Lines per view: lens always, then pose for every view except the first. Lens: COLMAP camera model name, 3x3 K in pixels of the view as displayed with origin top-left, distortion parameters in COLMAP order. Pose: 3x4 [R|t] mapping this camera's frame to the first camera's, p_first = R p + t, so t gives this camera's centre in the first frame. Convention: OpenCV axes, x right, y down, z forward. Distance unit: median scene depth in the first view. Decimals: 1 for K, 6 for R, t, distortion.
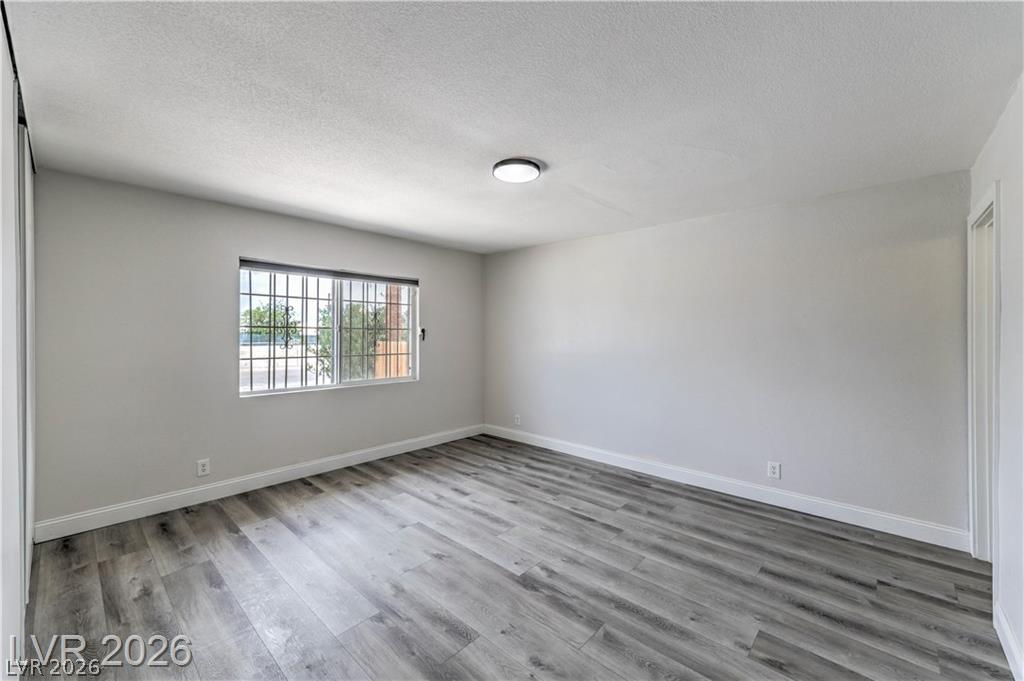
lens RADIAL K [[406.4, 0, 512.5], [0, 406.4, 335.2], [0, 0, 1]] dist [0.001687, 0.000127]
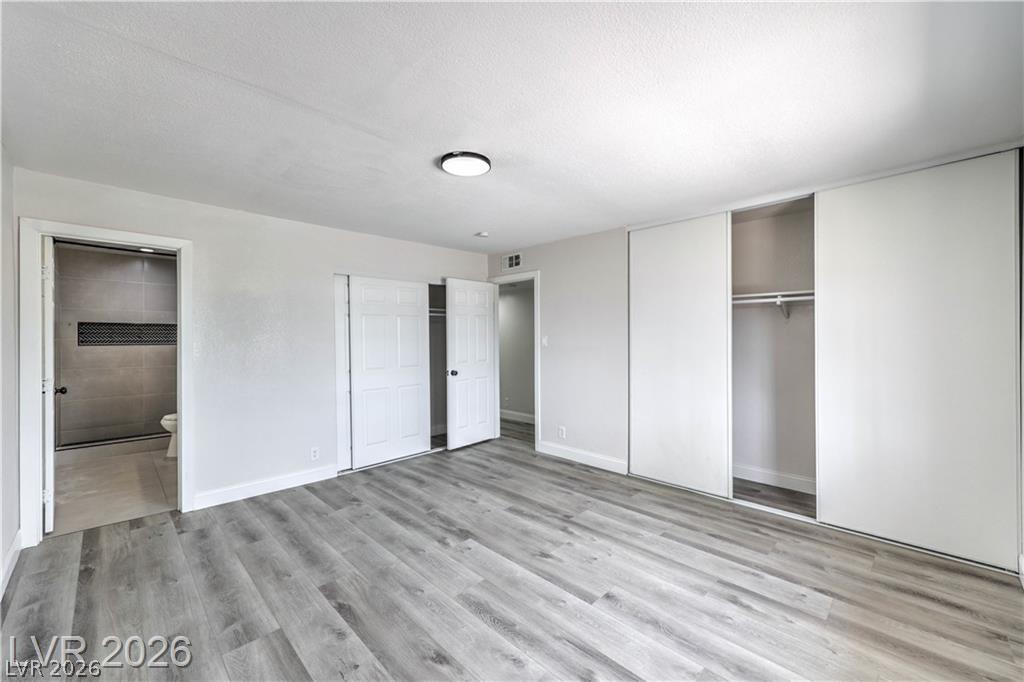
lens RADIAL K [[406.4, 0, 512.5], [0, 406.4, 335.7], [0, 0, 1]] dist [0.001687, 0.000127]
pose [[-0.998687, -0.000445, 0.051220, -0.153345], [0.000016, 0.999960, 0.008990, -0.006549], [-0.051222, 0.008979, -0.998647, 2.002471]]
